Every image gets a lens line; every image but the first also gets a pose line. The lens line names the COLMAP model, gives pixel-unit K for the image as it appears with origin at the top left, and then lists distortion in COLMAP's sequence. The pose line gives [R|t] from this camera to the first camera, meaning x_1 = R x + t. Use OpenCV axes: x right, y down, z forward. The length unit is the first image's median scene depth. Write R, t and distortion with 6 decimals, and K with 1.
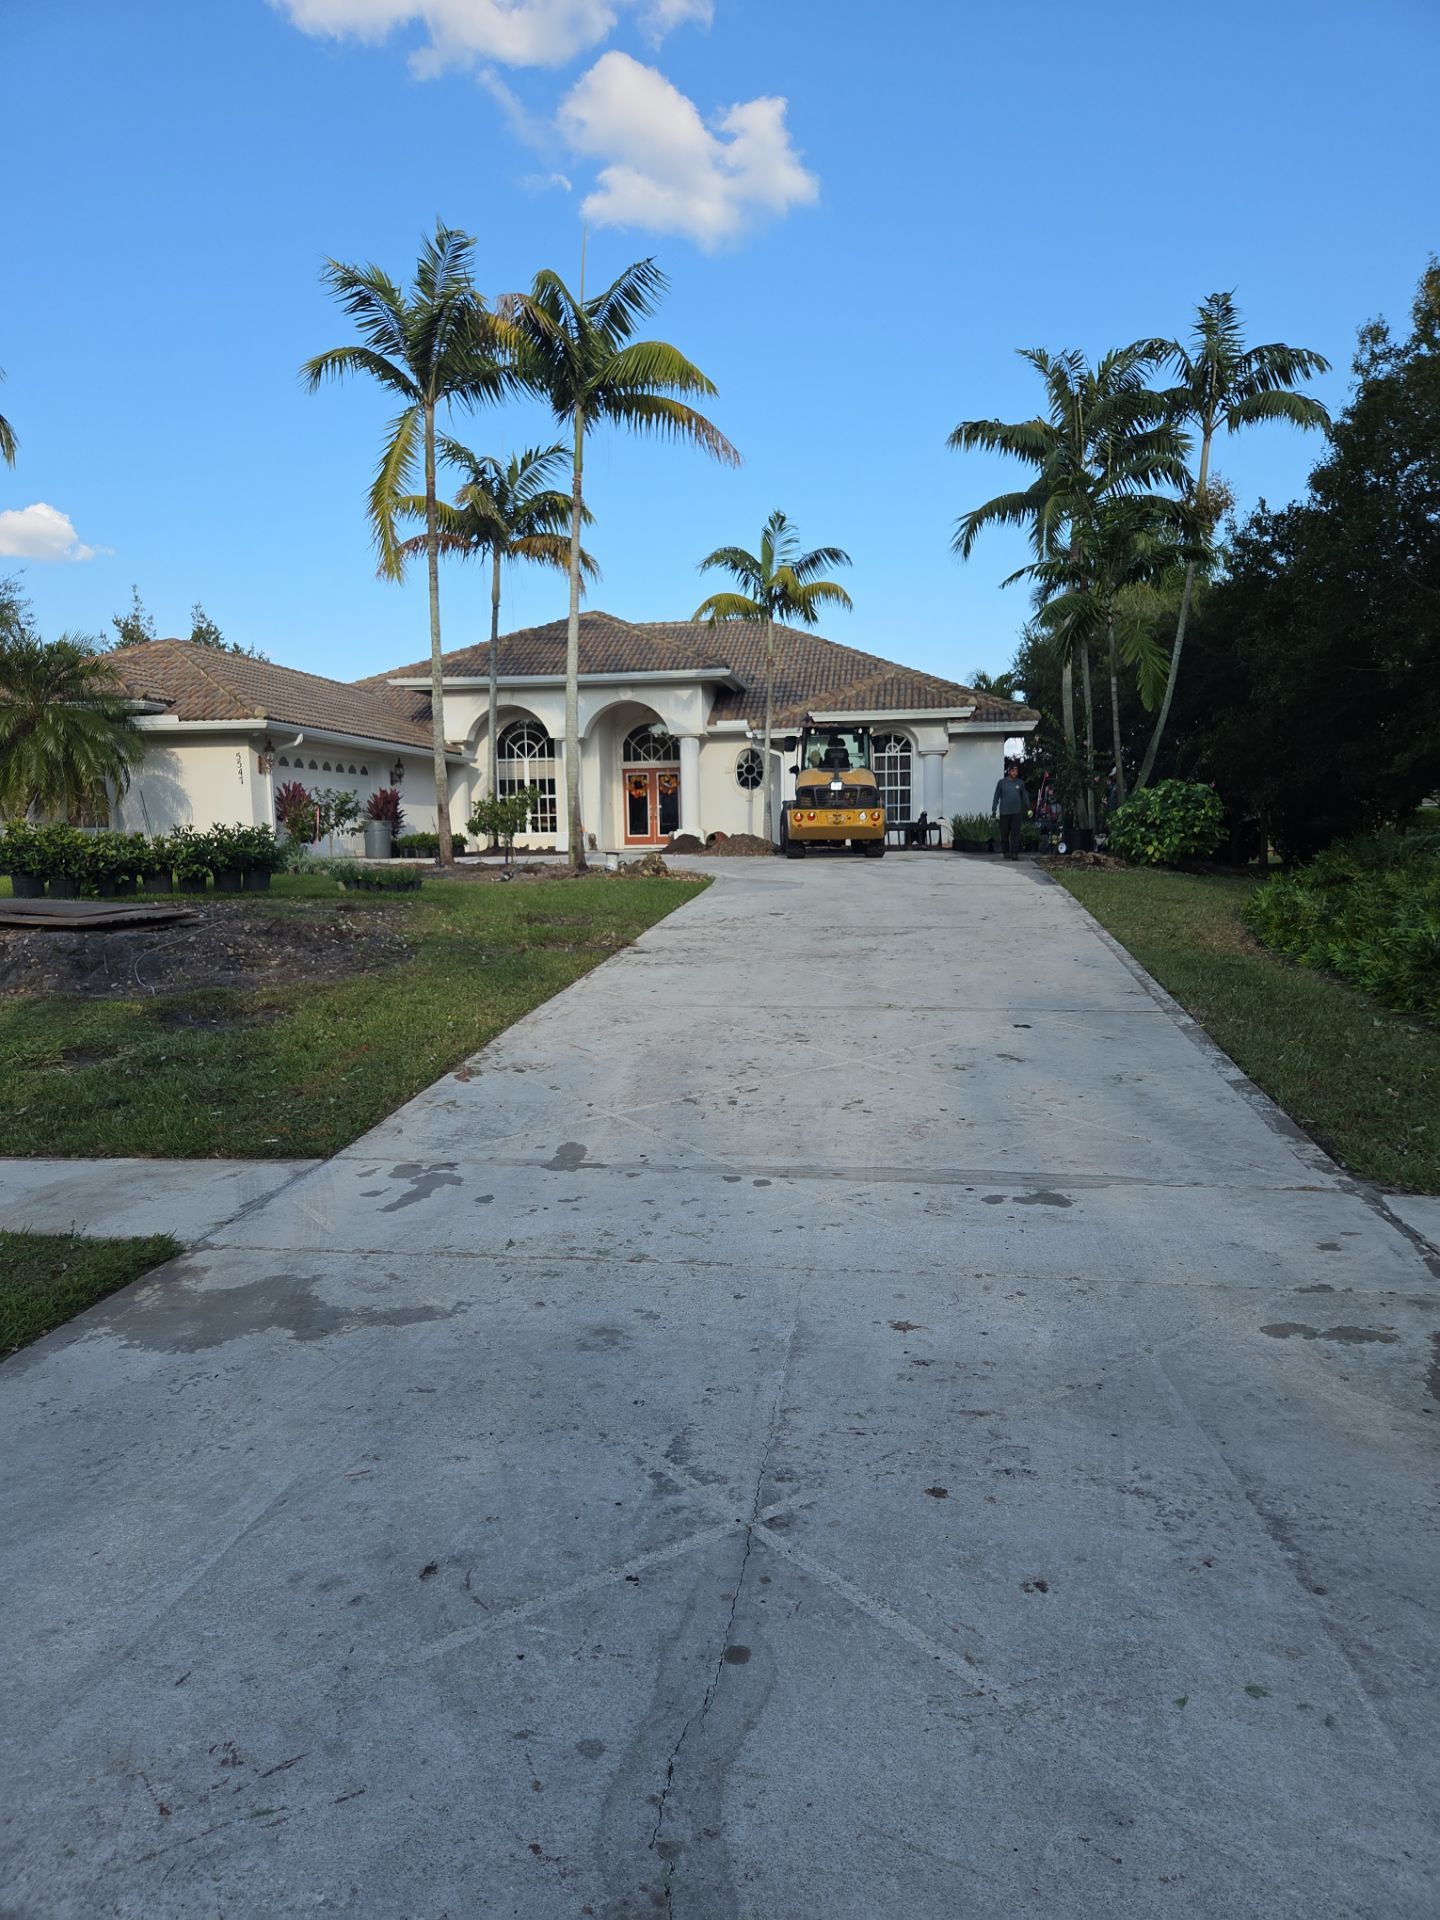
lens RADIAL K [[1314.2, 0, 721.1], [0, 1314.2, 972.2], [0, 0, 1]] dist [0.070881, 0.000425]
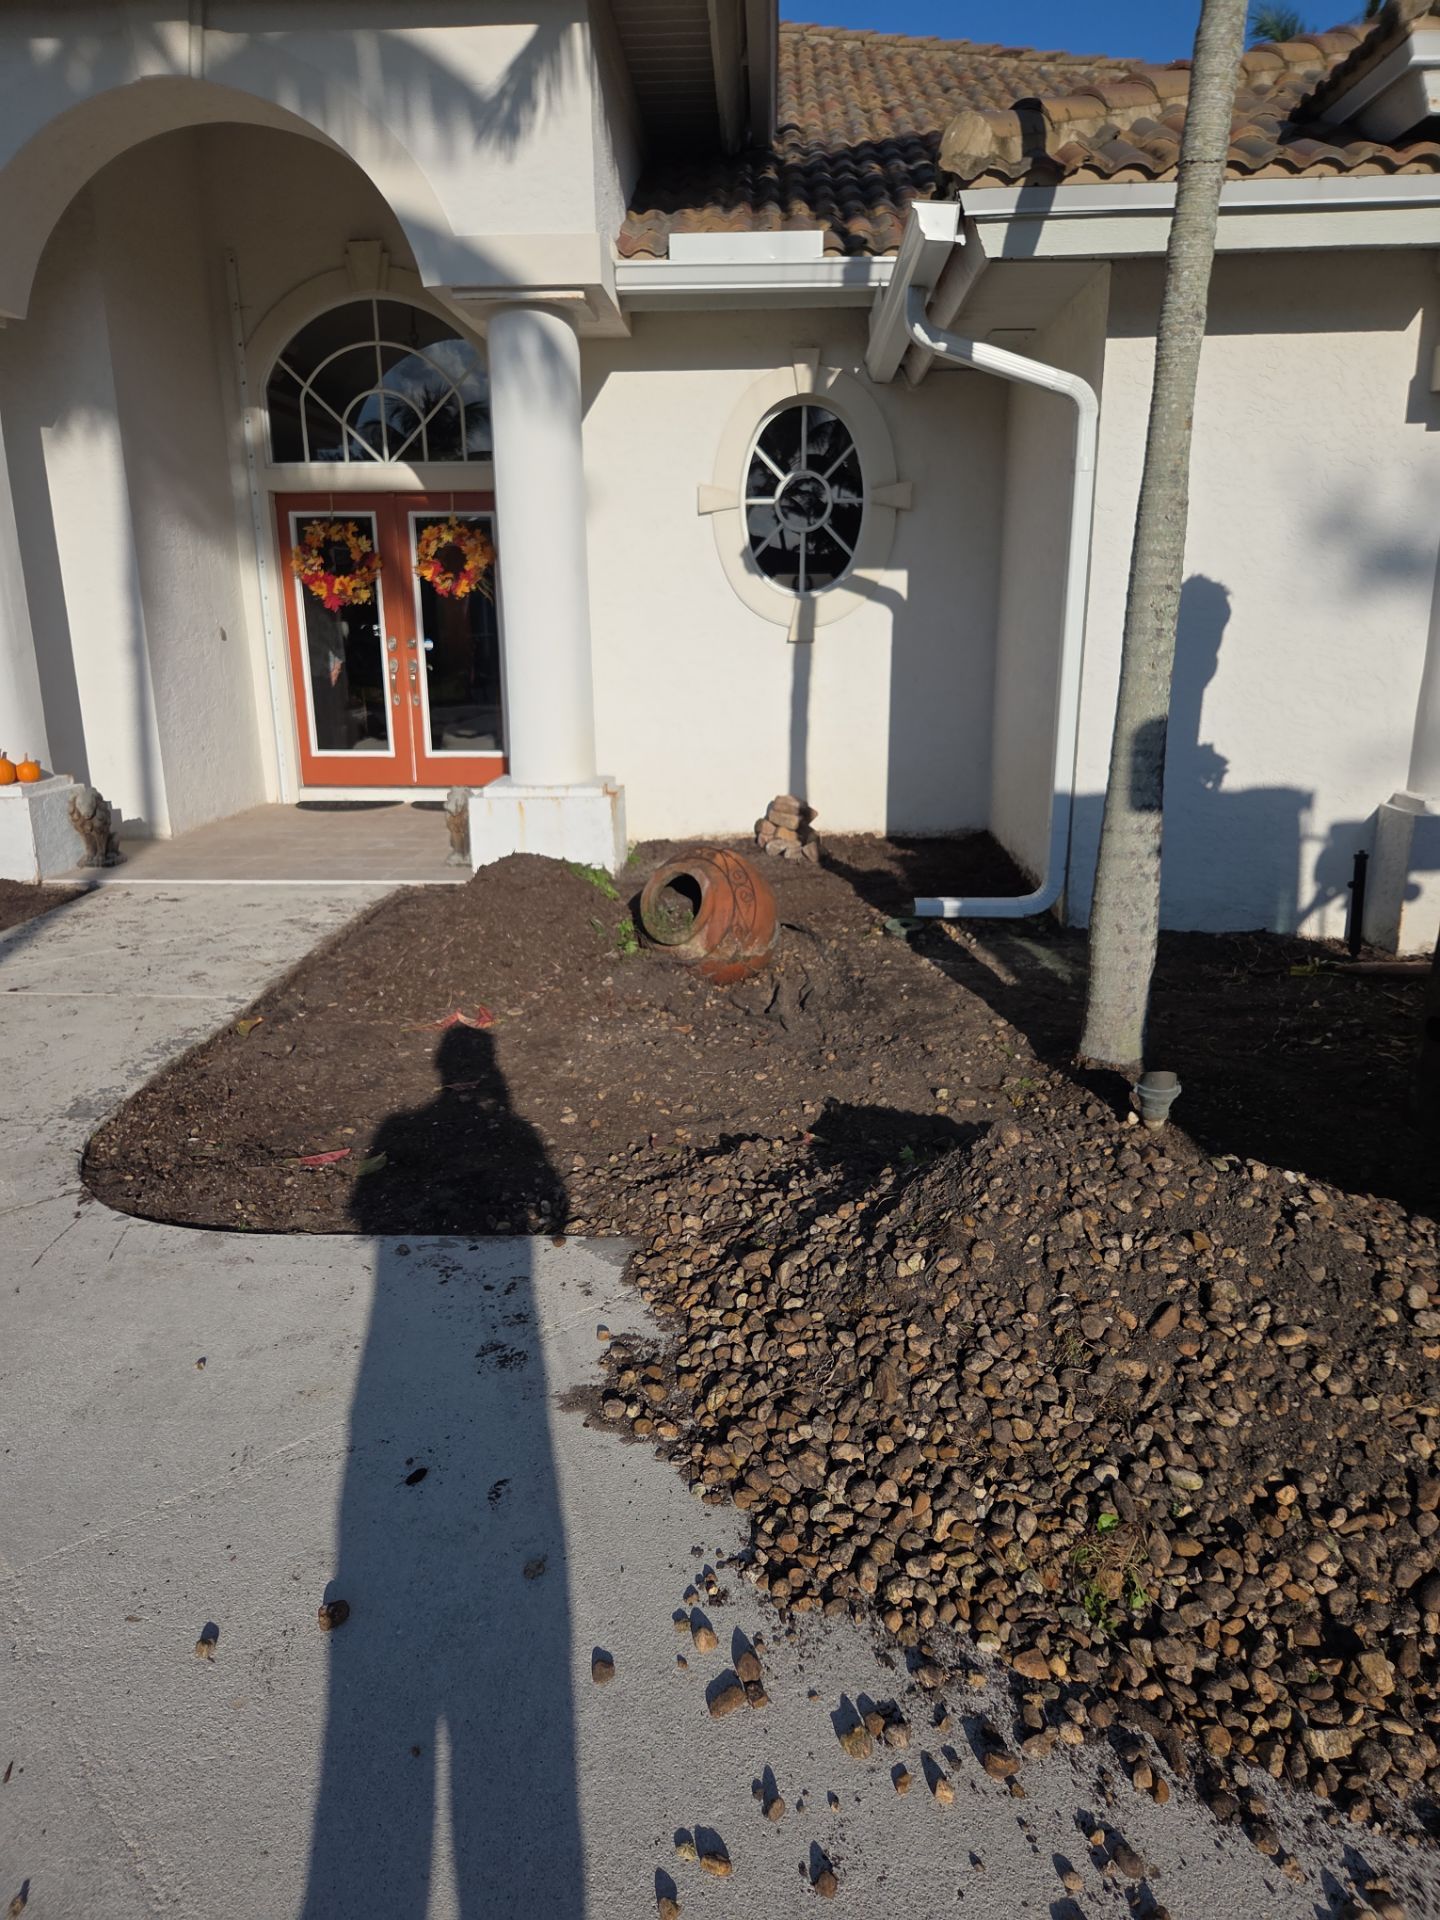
lens RADIAL K [[1314.2, 0, 728.8], [0, 1314.2, 953.5], [0, 0, 1]] dist [0.070881, 0.000425]
pose [[0.993259, -0.021865, 0.113833, -0.019021], [0.004509, 0.988592, 0.150548, -0.111537], [-0.115826, -0.149020, 0.982027, 0.770378]]
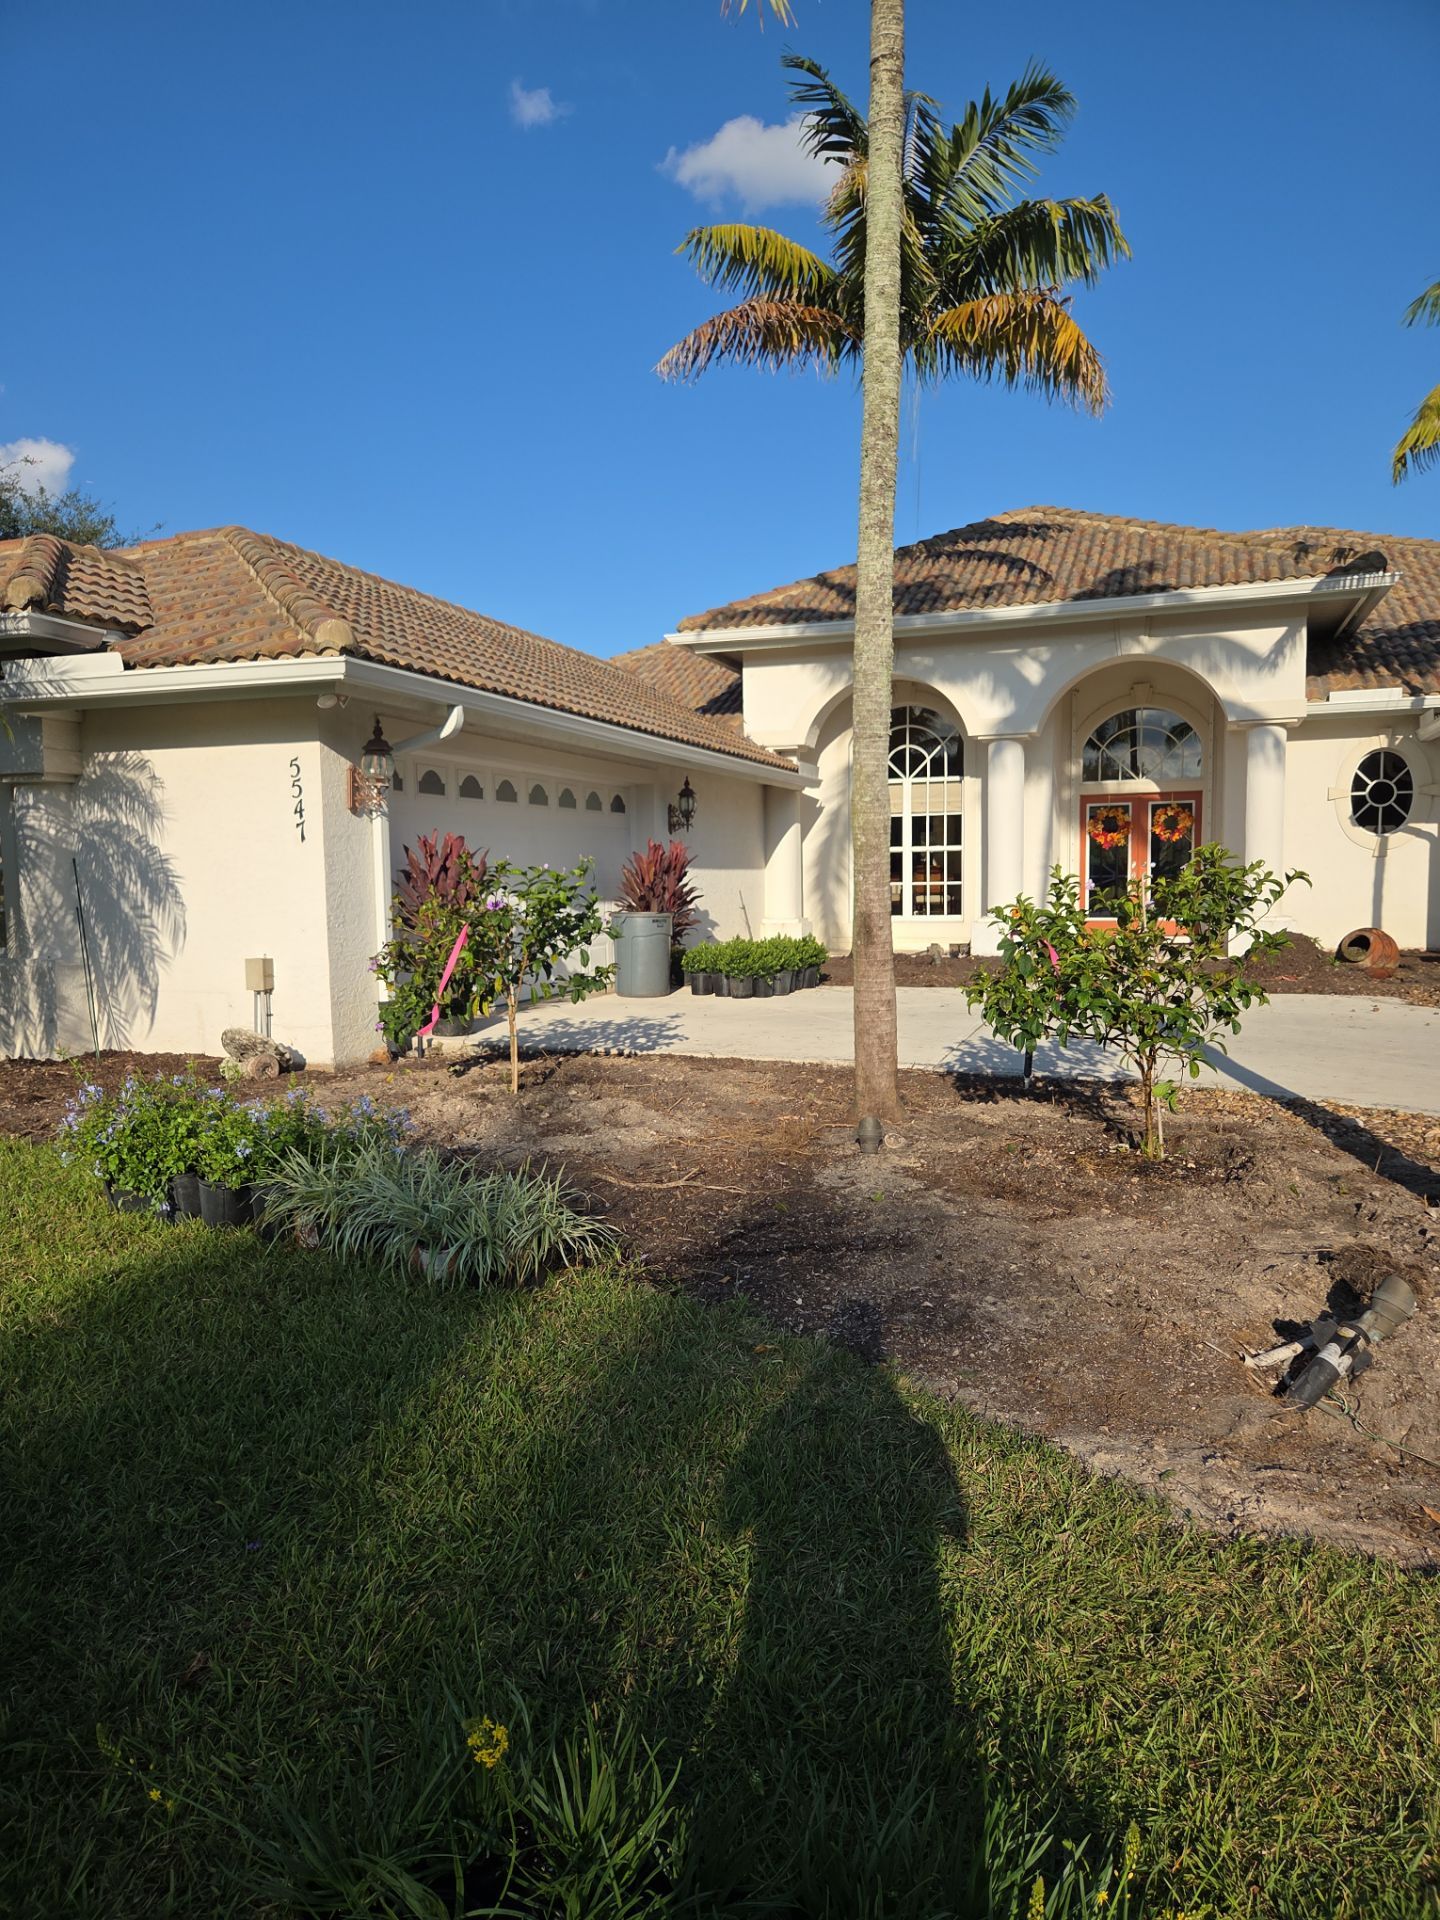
lens RADIAL K [[1314.2, 0, 716.1], [0, 1314.2, 971.0], [0, 0, 1]] dist [0.070881, 0.000425]
pose [[0.982936, 0.016226, -0.183232, -0.128894], [-0.020832, 0.999513, -0.023243, -0.071812], [0.182765, 0.026663, 0.982795, 0.474670]]
